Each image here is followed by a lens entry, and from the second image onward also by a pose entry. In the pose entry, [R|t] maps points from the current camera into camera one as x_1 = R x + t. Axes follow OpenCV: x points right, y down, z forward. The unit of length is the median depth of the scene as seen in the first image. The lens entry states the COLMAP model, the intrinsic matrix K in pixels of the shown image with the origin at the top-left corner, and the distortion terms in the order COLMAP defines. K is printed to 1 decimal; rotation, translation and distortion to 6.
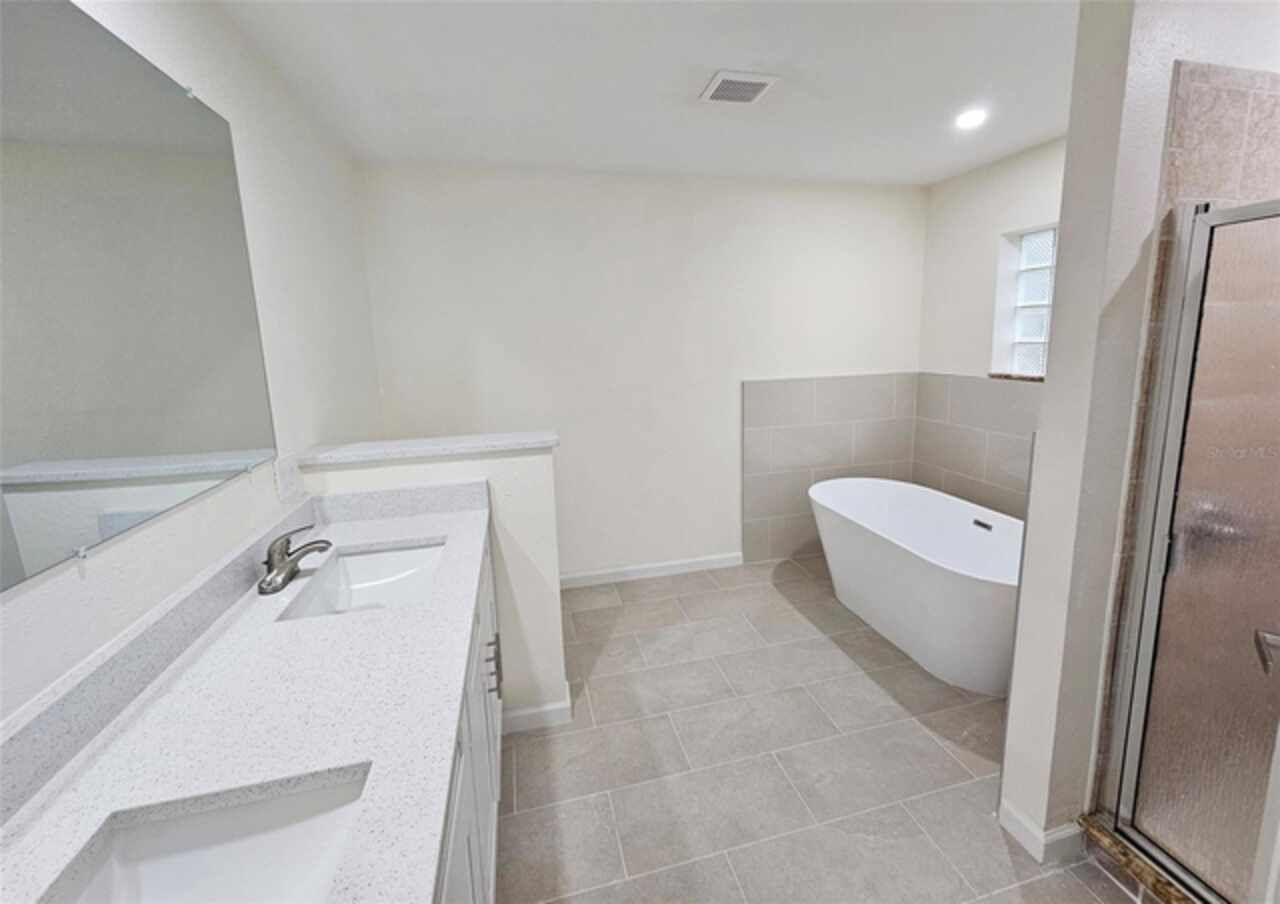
lens RADIAL K [[519.8, 0, 645.3], [0, 519.8, 449.5], [0, 0, 1]] dist [-0.001236, 0.001022]
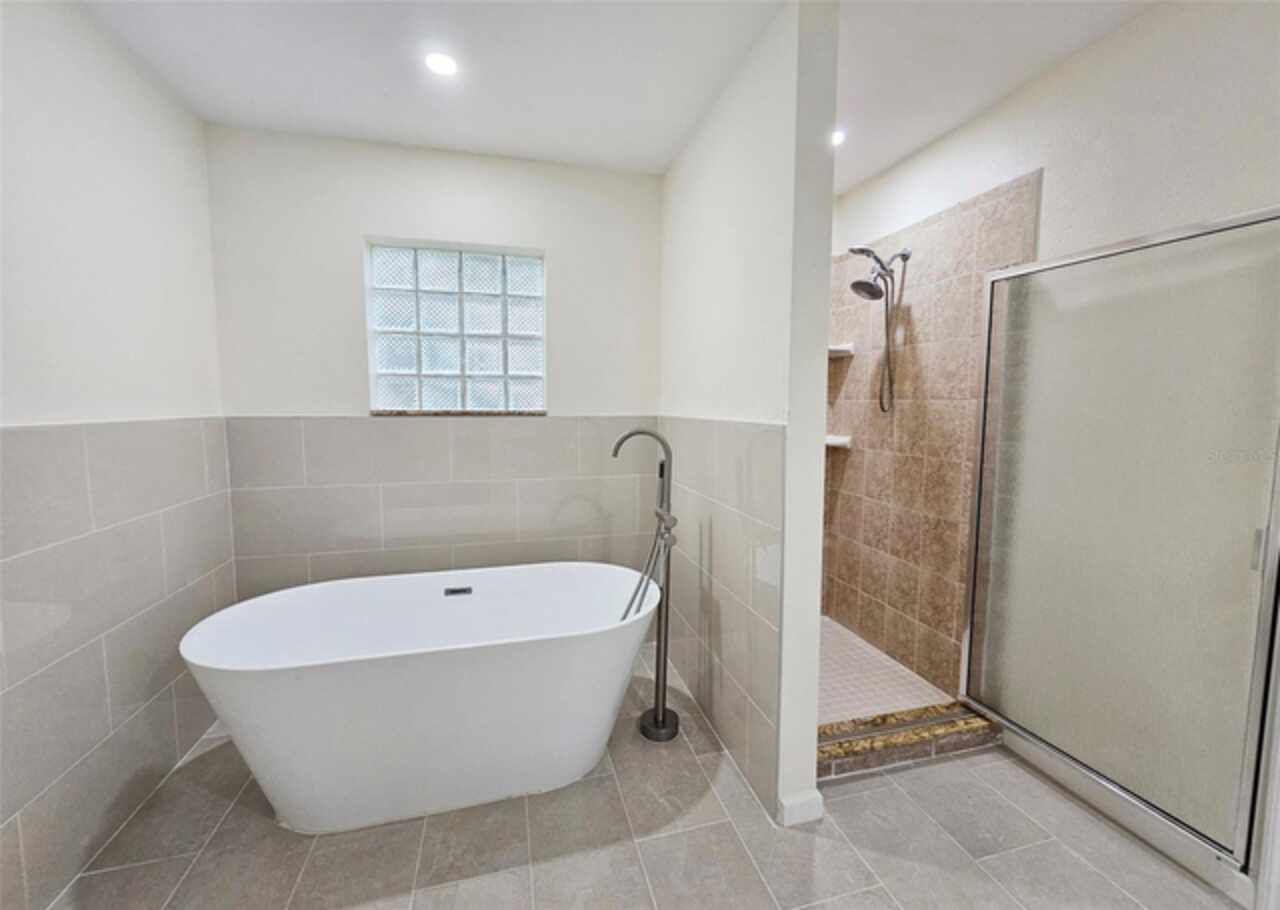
lens RADIAL K [[519.8, 0, 645.2], [0, 519.8, 455.2], [0, 0, 1]] dist [-0.001236, 0.001022]
pose [[-0.034062, -0.078628, 0.996322, -0.152534], [0.208575, 0.974390, 0.084028, -0.070088], [-0.977413, 0.210670, -0.016789, 0.706337]]
